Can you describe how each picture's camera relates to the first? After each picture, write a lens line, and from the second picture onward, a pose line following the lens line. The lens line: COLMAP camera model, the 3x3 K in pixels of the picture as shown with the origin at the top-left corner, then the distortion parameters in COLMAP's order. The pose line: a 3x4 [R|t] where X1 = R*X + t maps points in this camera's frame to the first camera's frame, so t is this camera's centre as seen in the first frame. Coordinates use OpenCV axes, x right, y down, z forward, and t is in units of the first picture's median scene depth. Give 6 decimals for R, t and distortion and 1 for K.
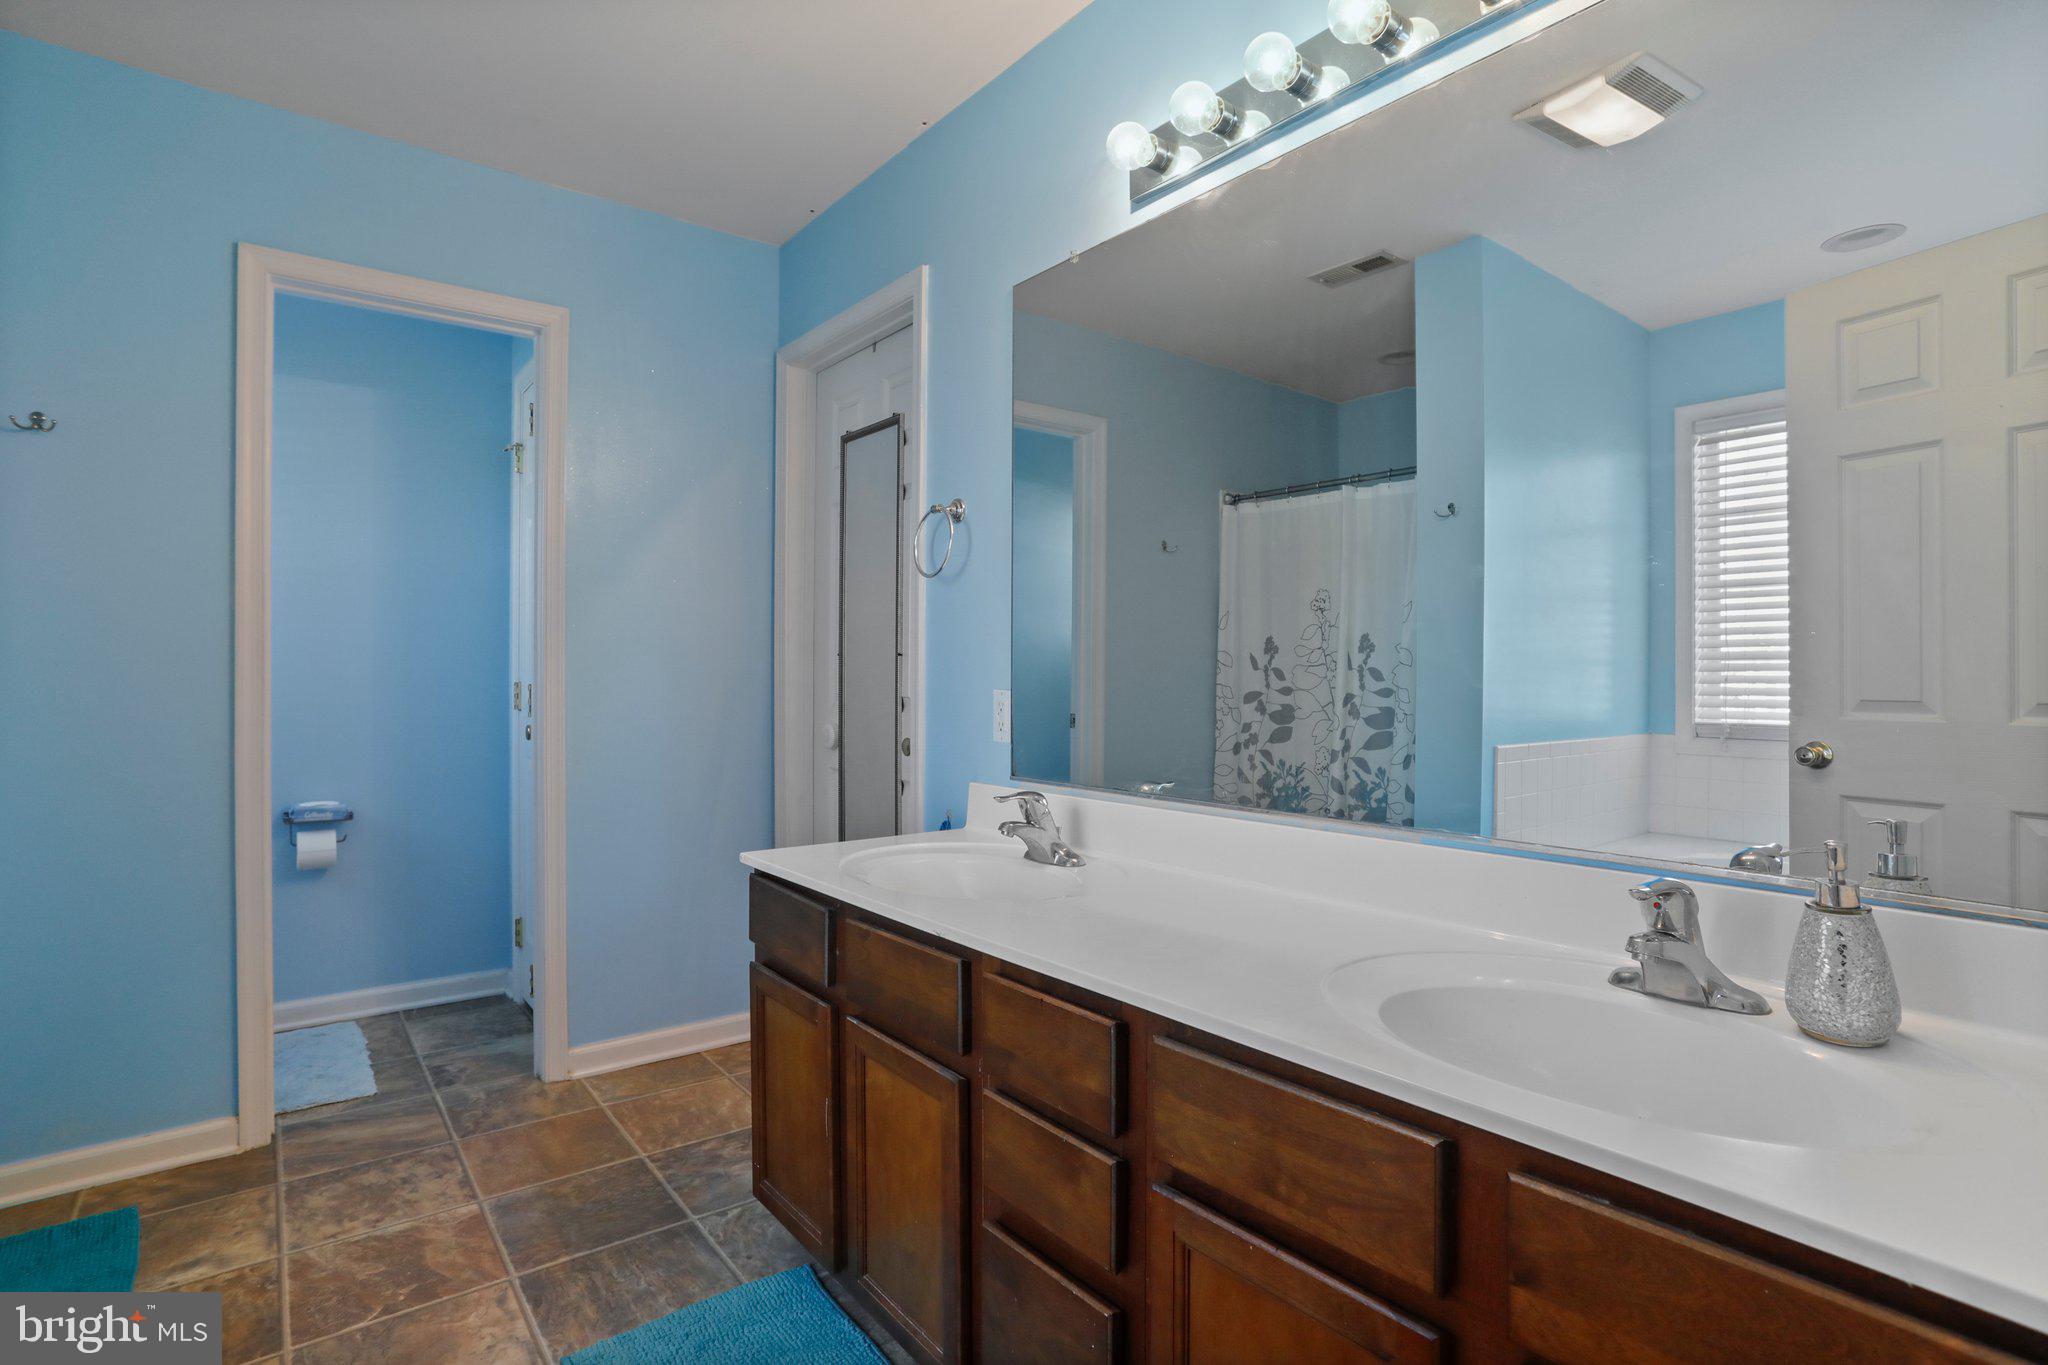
lens RADIAL K [[1000.8, 0, 1026.7], [0, 1000.8, 680.2], [0, 0, 1]] dist [-0.039507, 0.016026]
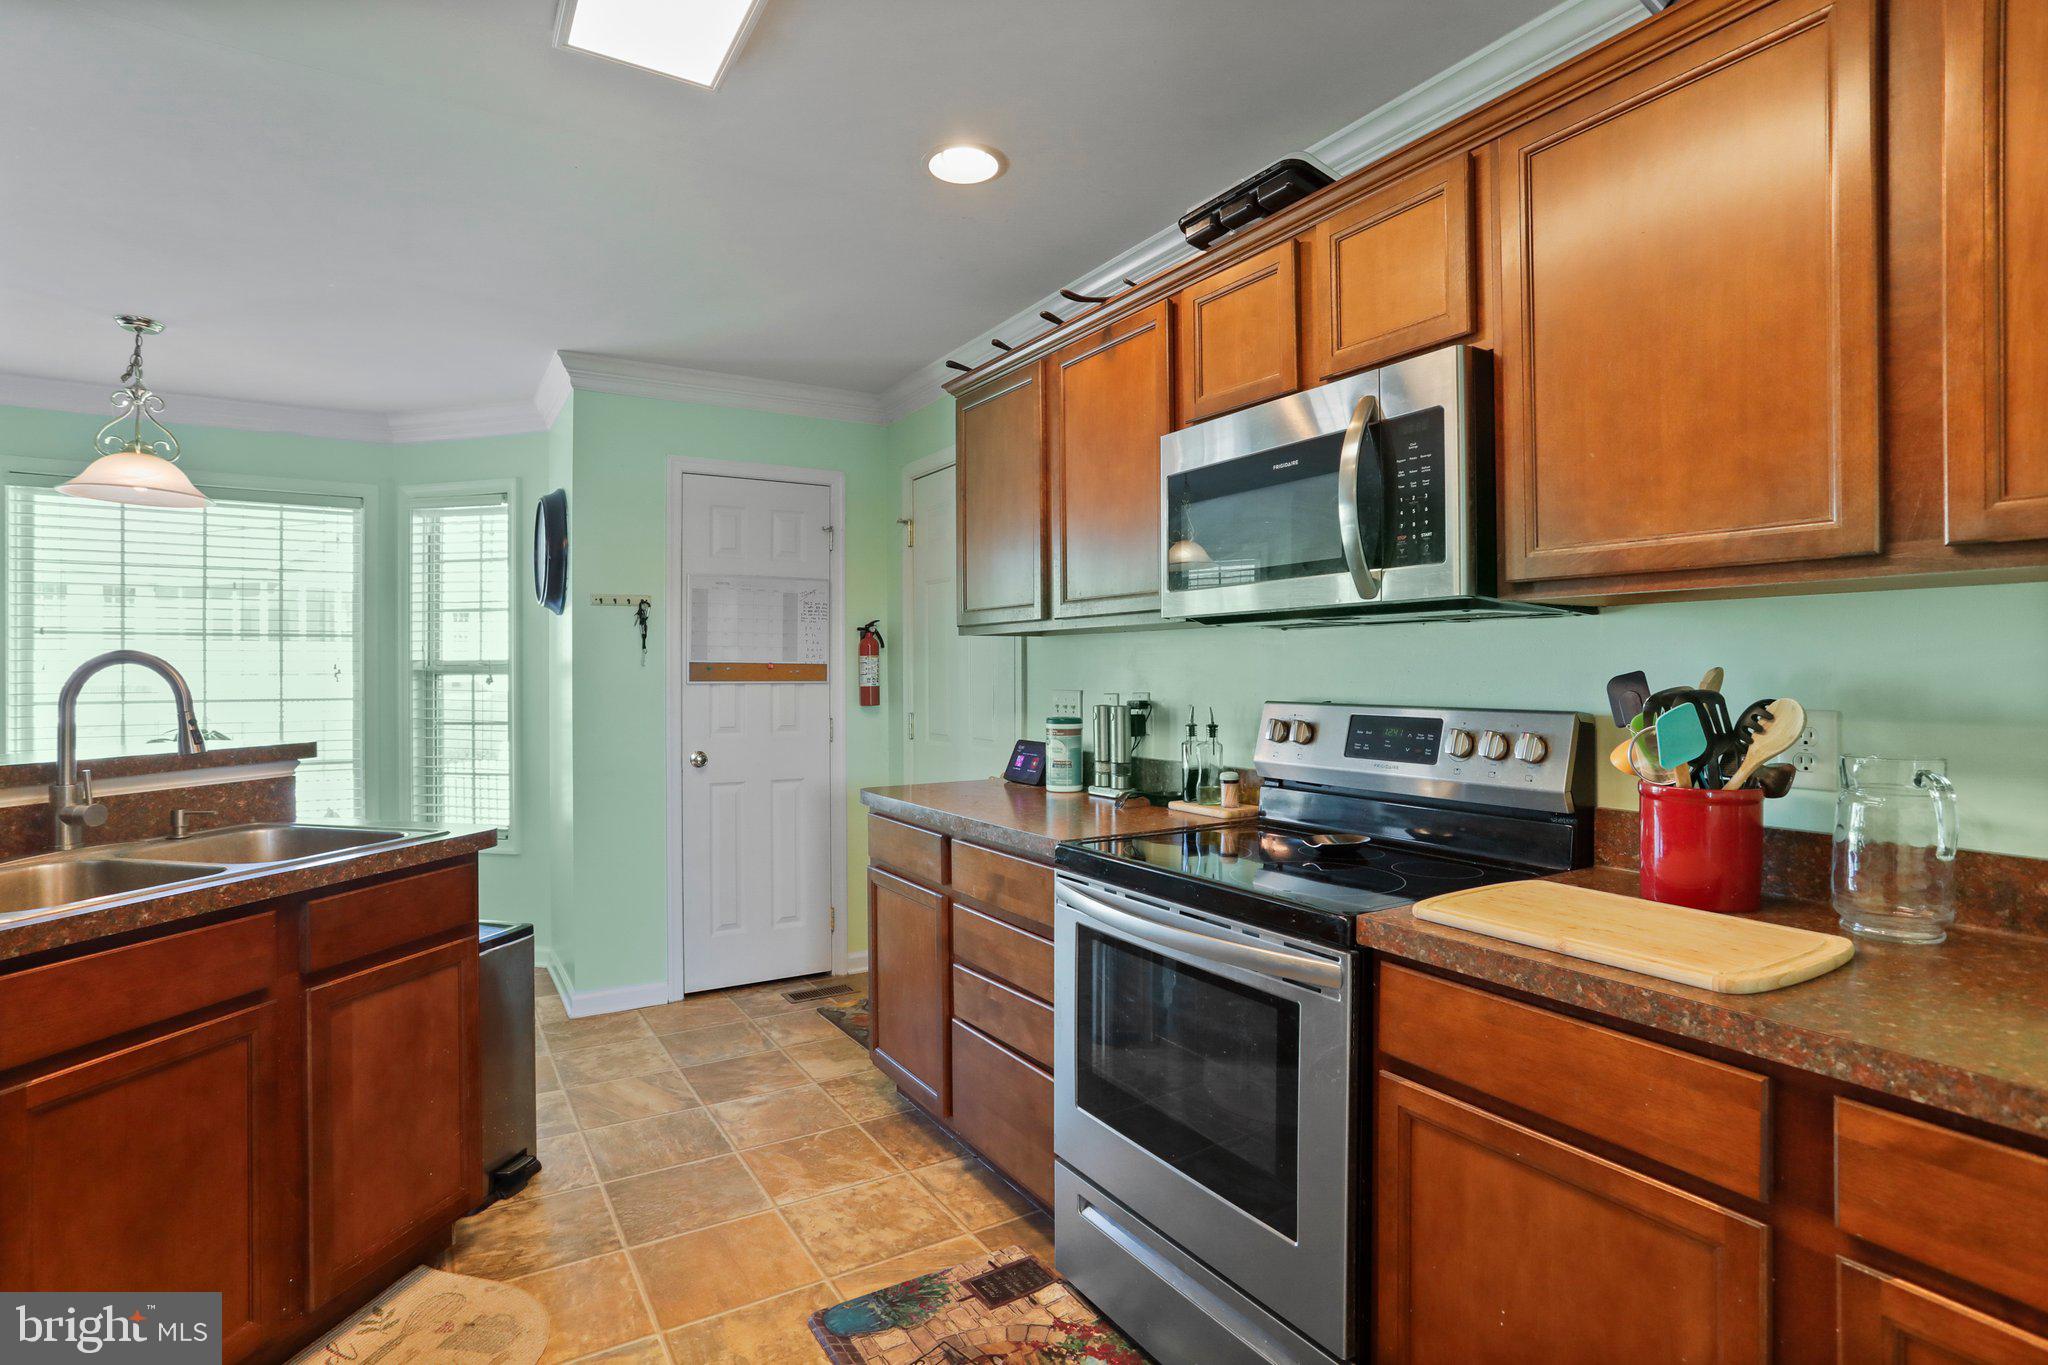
lens RADIAL K [[1000.8, 0, 1025.7], [0, 1000.8, 665.5], [0, 0, 1]] dist [-0.039507, 0.016026]
pose [[-0.994494, 0.000122, 0.104795, -0.977127], [-0.000195, 0.999995, -0.003022, -0.086445], [-0.104795, -0.003026, -0.994489, 2.136879]]
